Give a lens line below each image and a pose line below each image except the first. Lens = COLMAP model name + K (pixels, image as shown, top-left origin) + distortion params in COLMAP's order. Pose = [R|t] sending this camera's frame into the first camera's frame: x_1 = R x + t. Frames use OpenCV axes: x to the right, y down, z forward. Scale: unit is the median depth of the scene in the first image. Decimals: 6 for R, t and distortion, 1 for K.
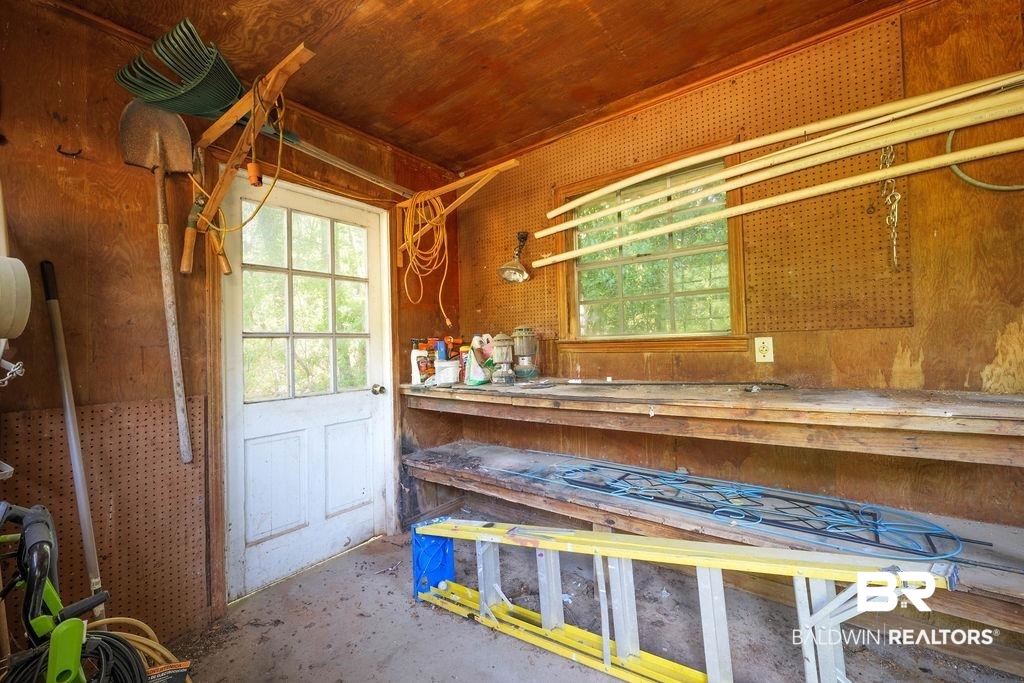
lens RADIAL K [[420.8, 0, 509.7], [0, 420.8, 340.6], [0, 0, 1]] dist [0.001929, 0.000046]
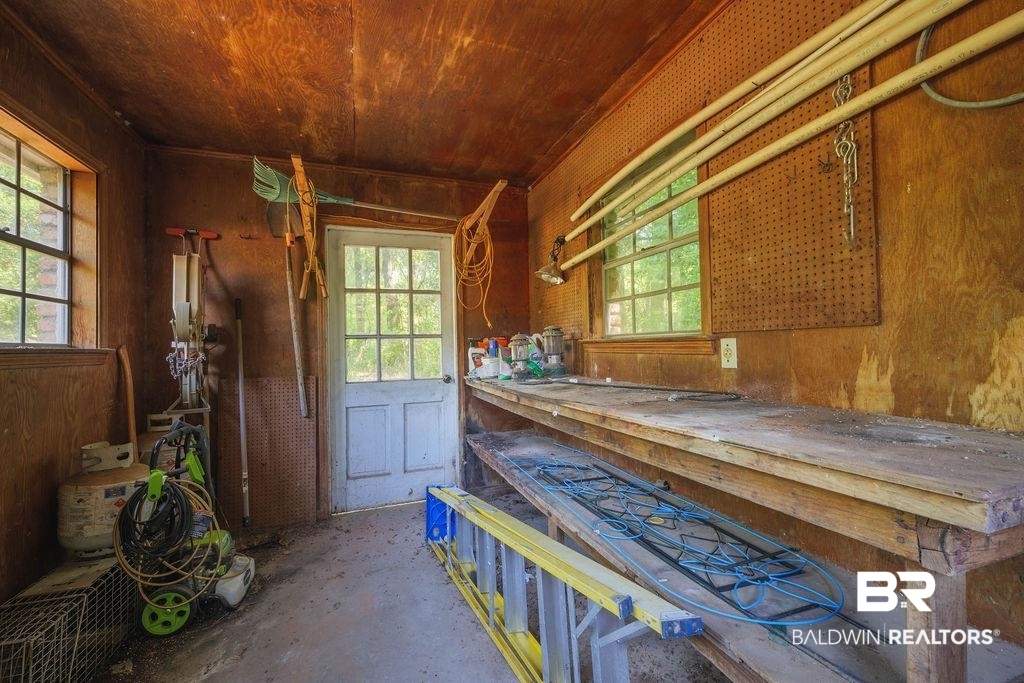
lens RADIAL K [[420.8, 0, 510.9], [0, 420.8, 341.3], [0, 0, 1]] dist [0.001929, 0.000046]
pose [[0.844231, 0.003054, -0.535971, 0.727274], [0.004759, 0.999902, 0.013194, -0.016129], [0.535959, -0.013689, 0.844133, 0.066599]]
